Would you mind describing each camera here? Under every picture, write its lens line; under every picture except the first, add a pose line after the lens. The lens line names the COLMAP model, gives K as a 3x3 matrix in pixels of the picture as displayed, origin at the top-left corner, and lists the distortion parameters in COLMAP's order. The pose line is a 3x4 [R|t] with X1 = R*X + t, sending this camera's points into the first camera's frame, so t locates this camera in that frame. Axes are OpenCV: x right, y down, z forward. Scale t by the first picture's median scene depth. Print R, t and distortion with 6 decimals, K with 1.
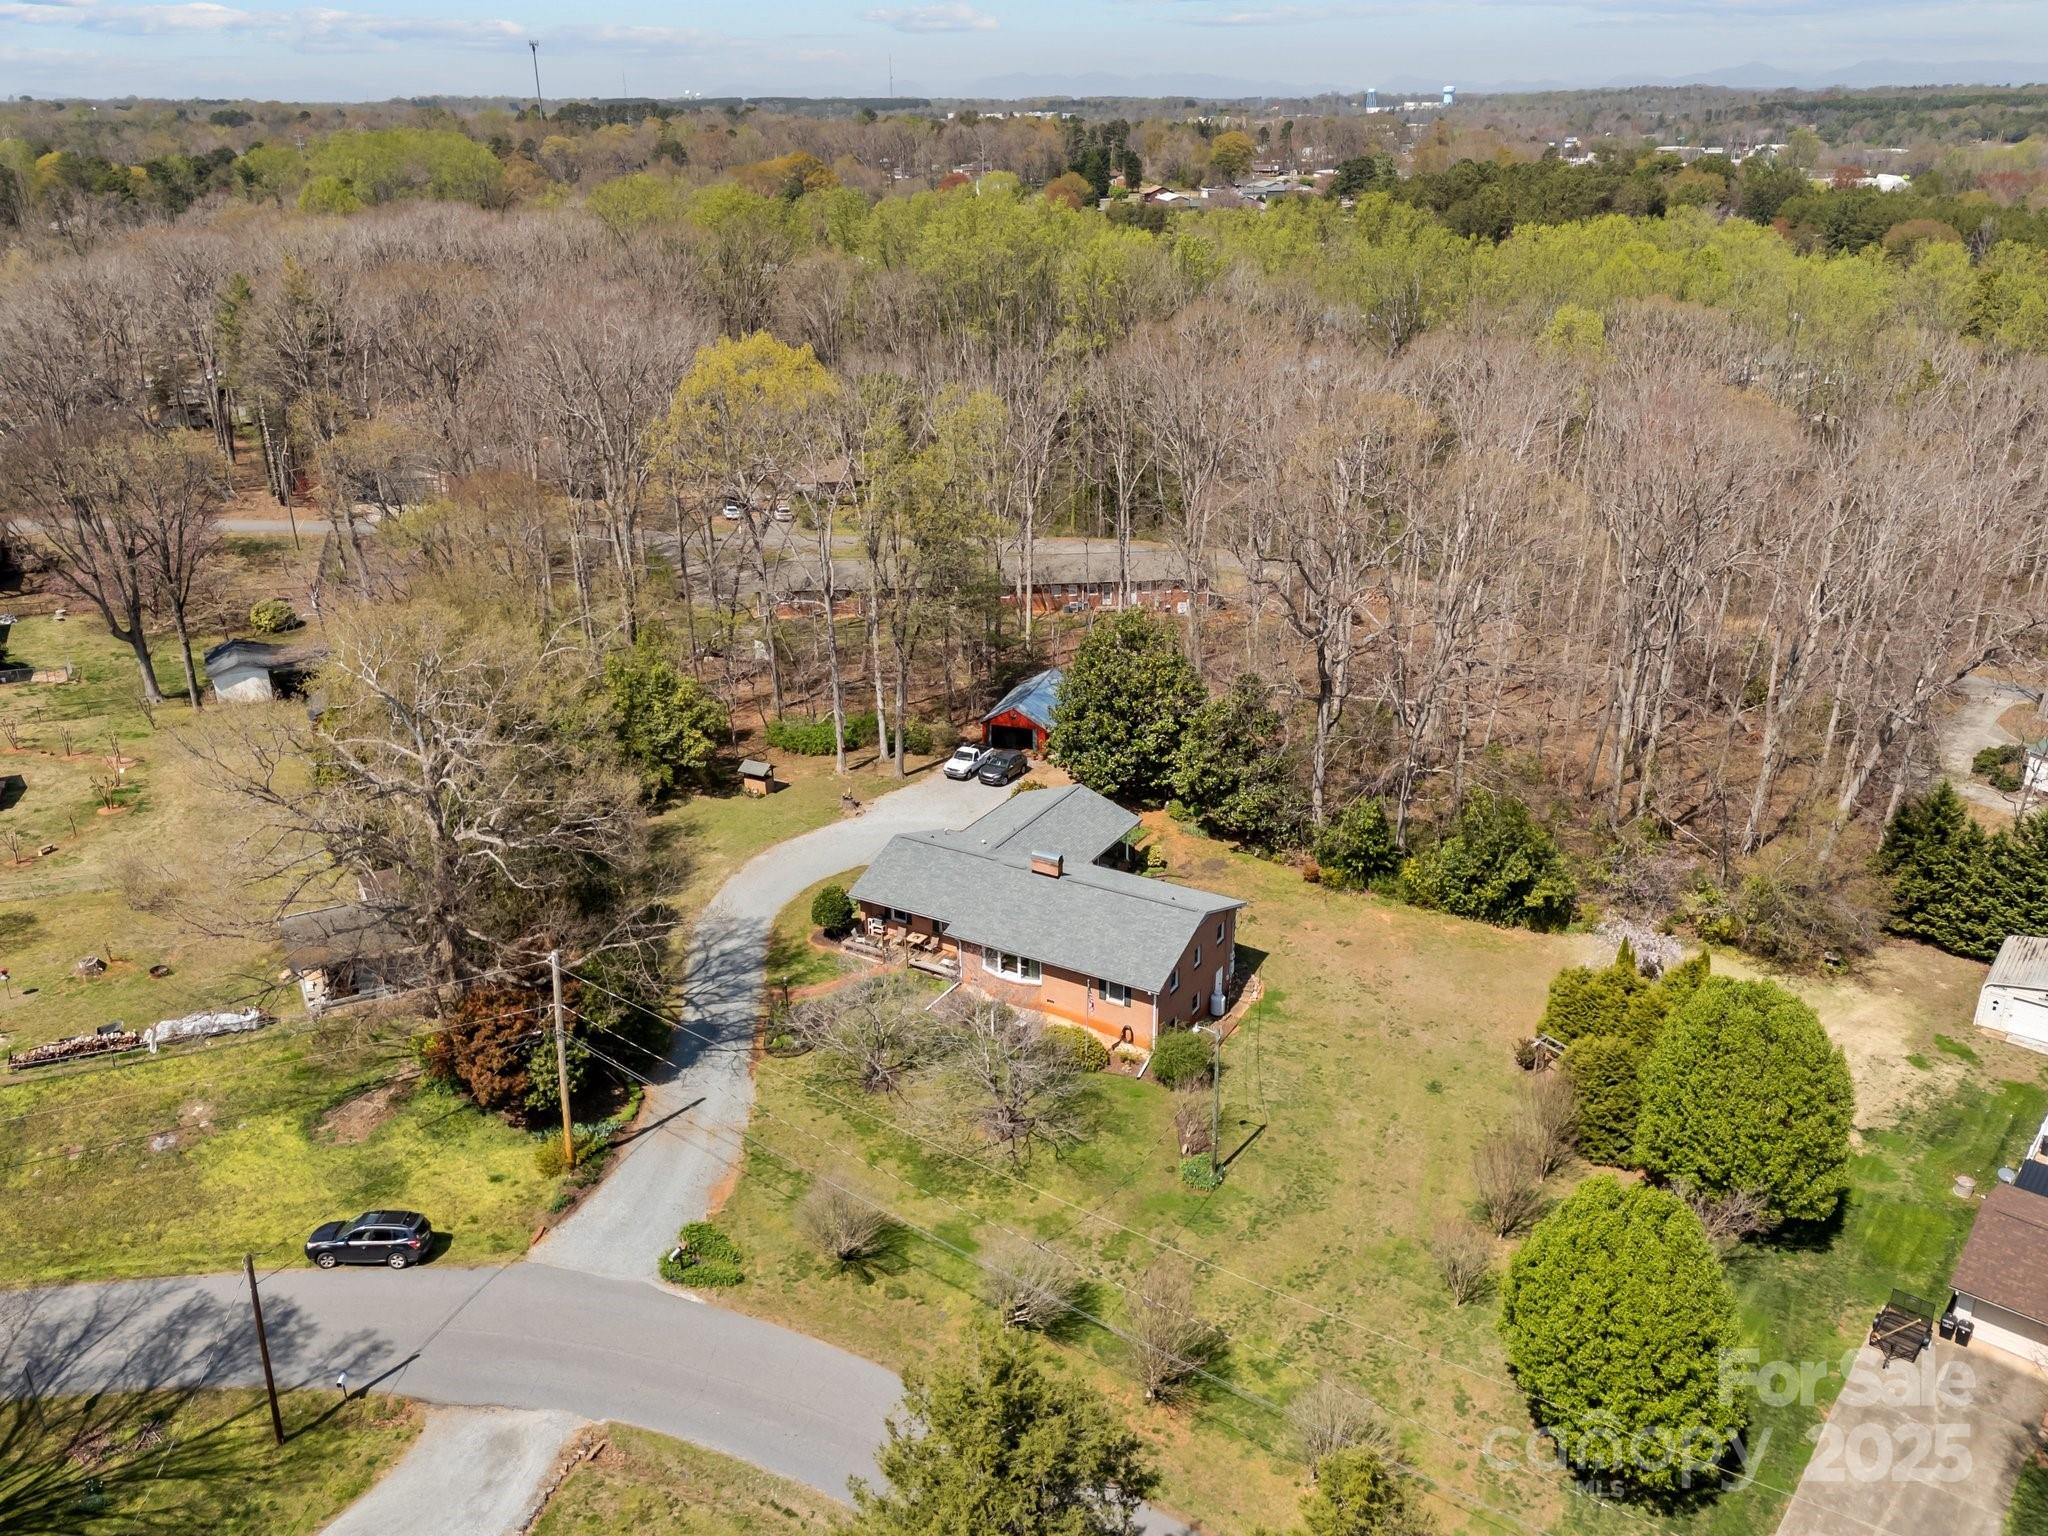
lens RADIAL K [[1421.9, 0, 1024.0], [0, 1421.9, 768.0], [0, 0, 1]] dist [0.073736, -0.052057]
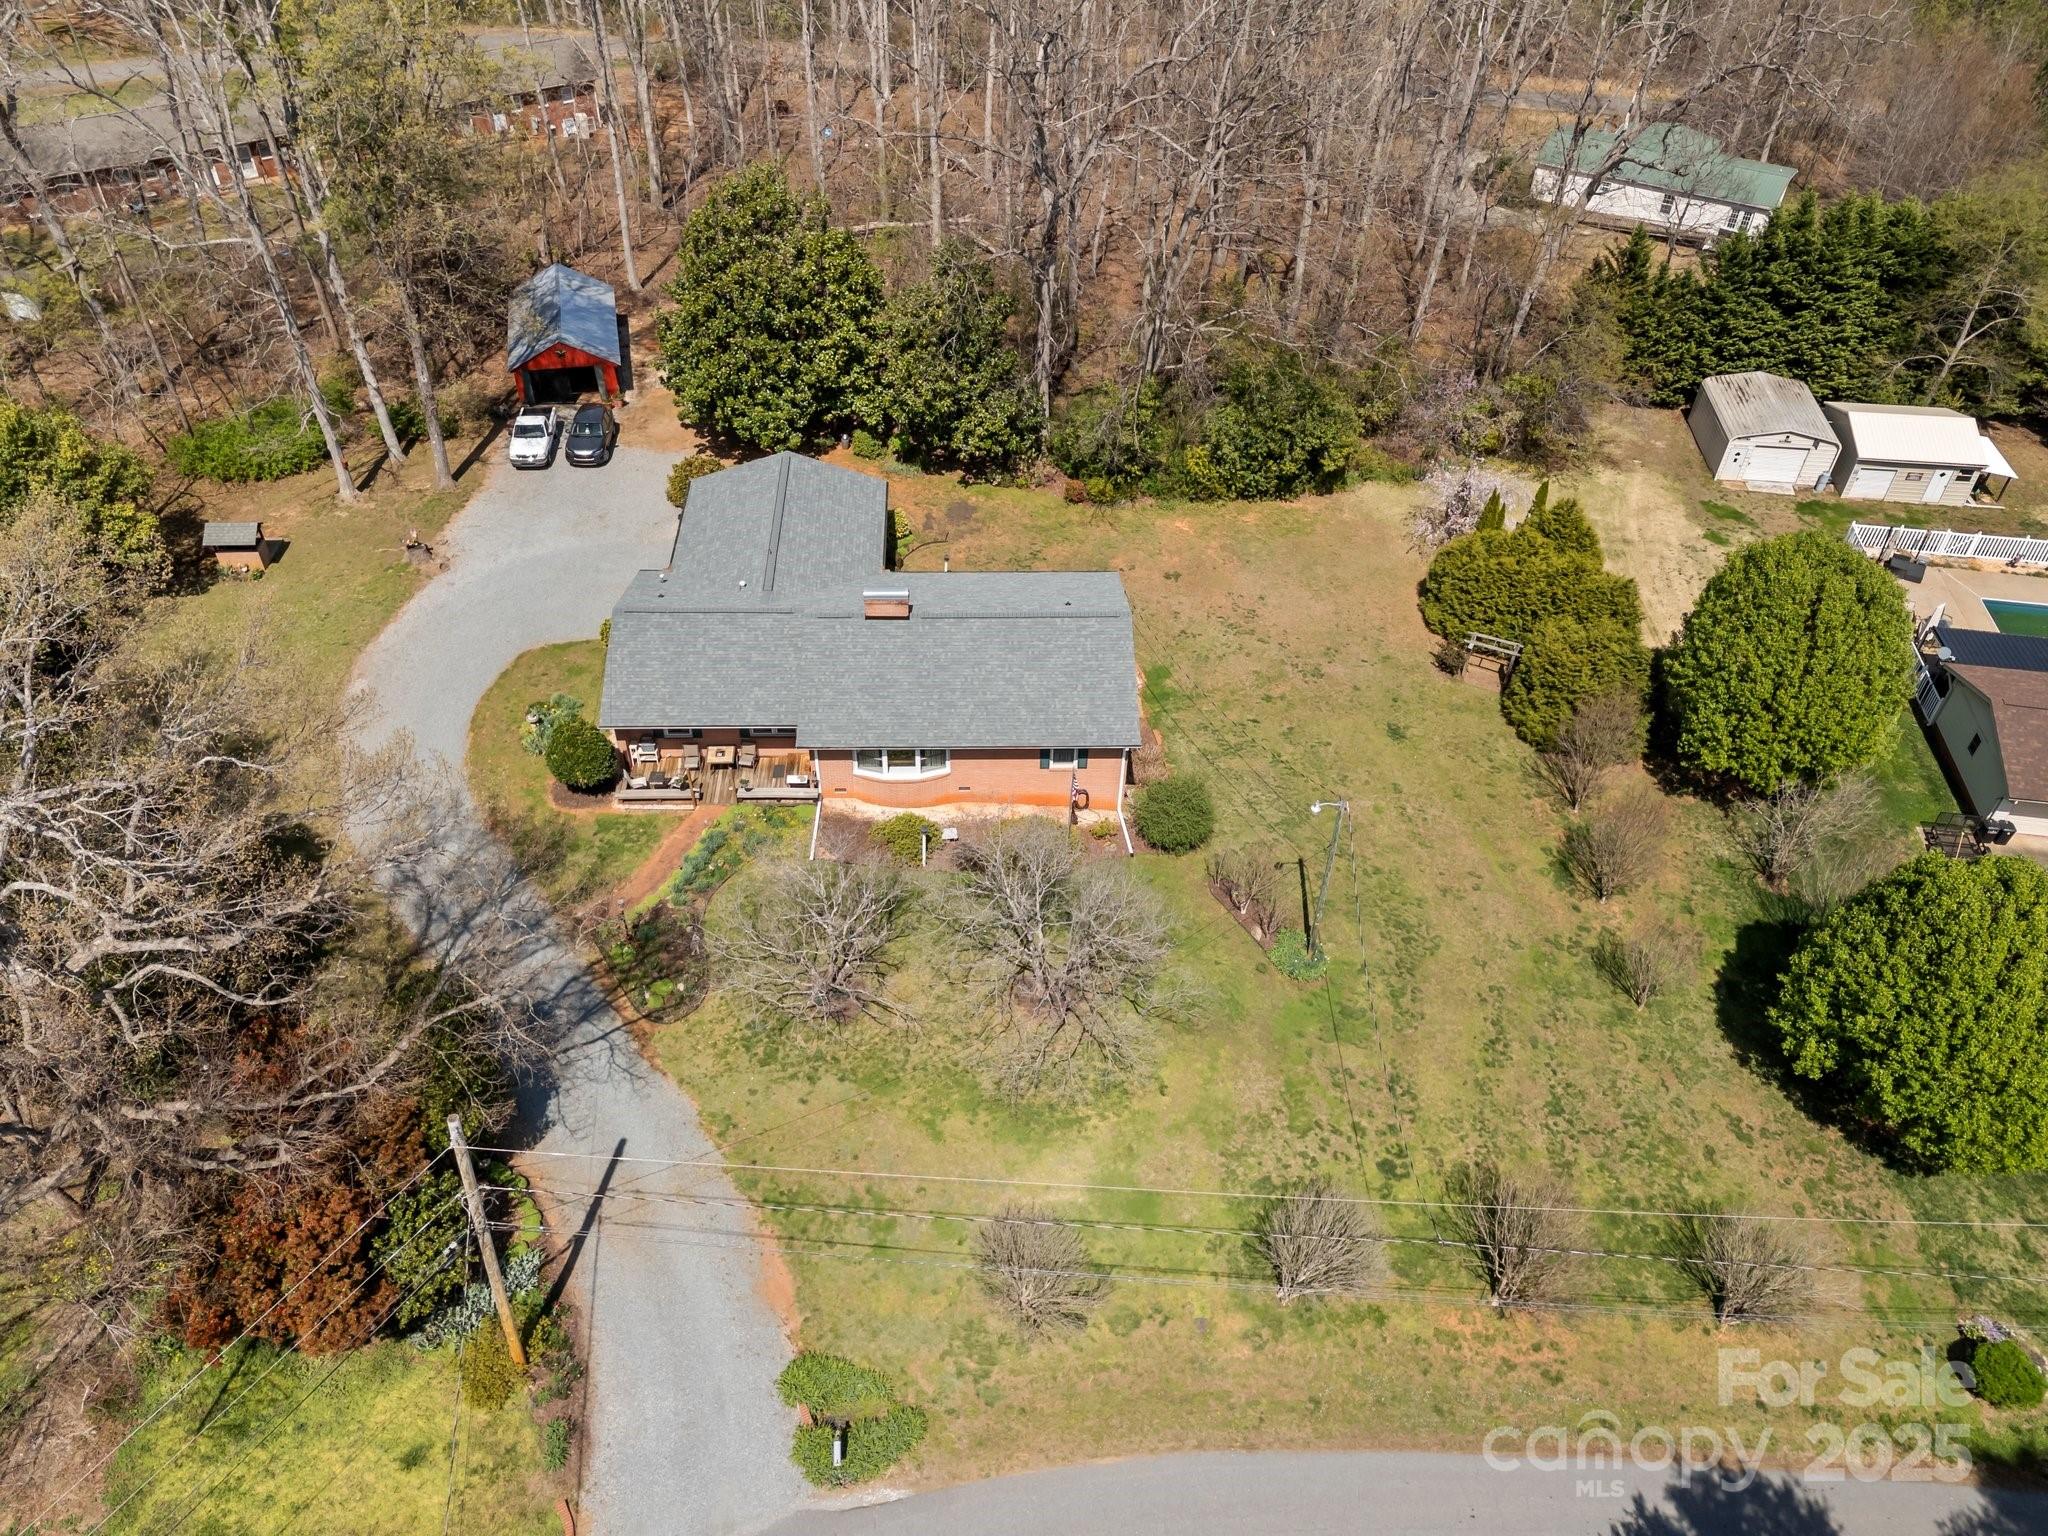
lens RADIAL K [[1421.9, 0, 1024.0], [0, 1421.9, 768.0], [0, 0, 1]] dist [0.073736, -0.052057]
pose [[0.861076, -0.329152, 0.387567, -0.214002], [0.180647, 0.910514, 0.371928, -0.101855], [-0.475306, -0.250245, 0.843482, 0.340804]]
